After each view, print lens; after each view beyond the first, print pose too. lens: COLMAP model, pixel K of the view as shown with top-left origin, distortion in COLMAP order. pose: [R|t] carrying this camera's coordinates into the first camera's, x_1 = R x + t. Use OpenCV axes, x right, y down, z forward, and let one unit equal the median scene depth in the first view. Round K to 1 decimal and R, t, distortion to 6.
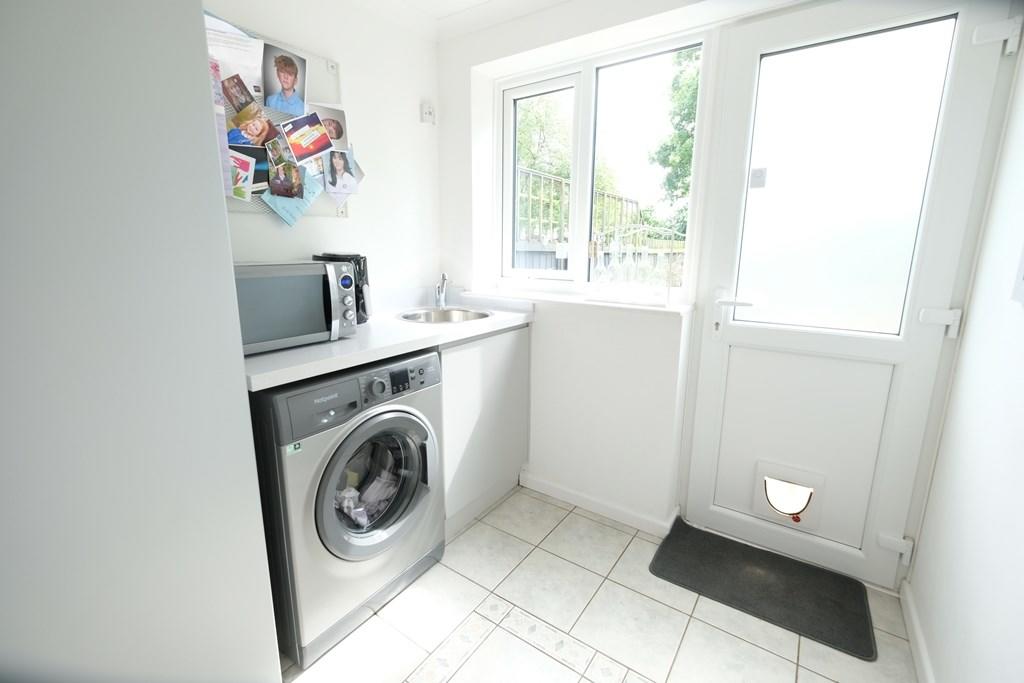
lens RADIAL K [[446.3, 0, 510.4], [0, 446.3, 336.8], [0, 0, 1]] dist [-0.001233, -0.000434]
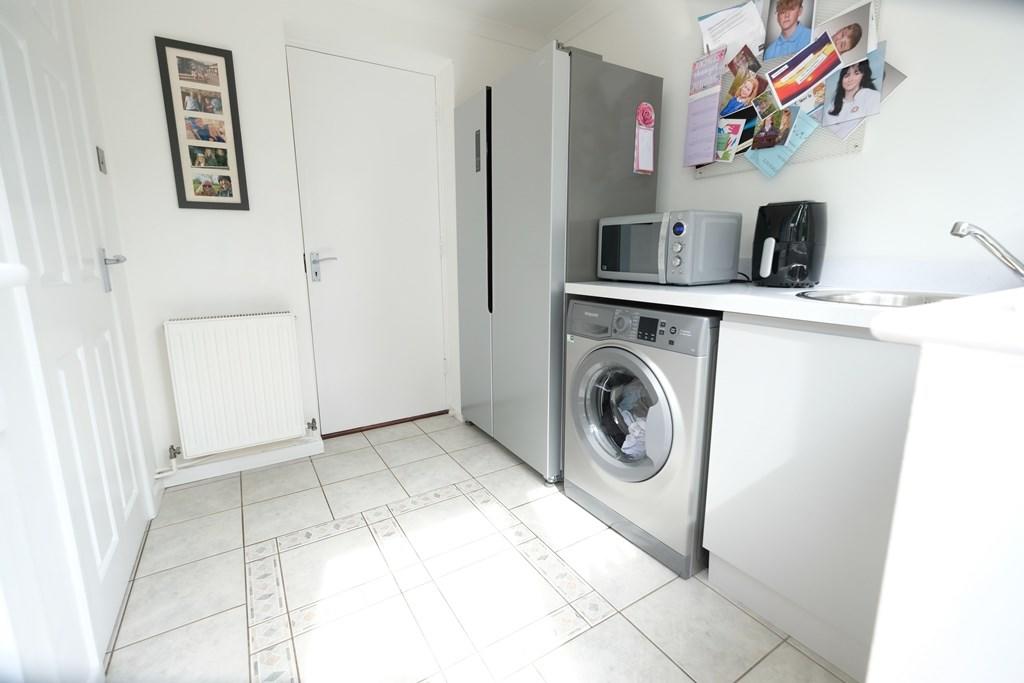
lens RADIAL K [[446.3, 0, 510.4], [0, 446.3, 336.8], [0, 0, 1]] dist [-0.001233, -0.000434]
pose [[-0.388873, 0.166207, -0.906175, 0.674872], [-0.183695, 0.949854, 0.253049, -0.067832], [0.902792, 0.264864, -0.338842, 0.952220]]
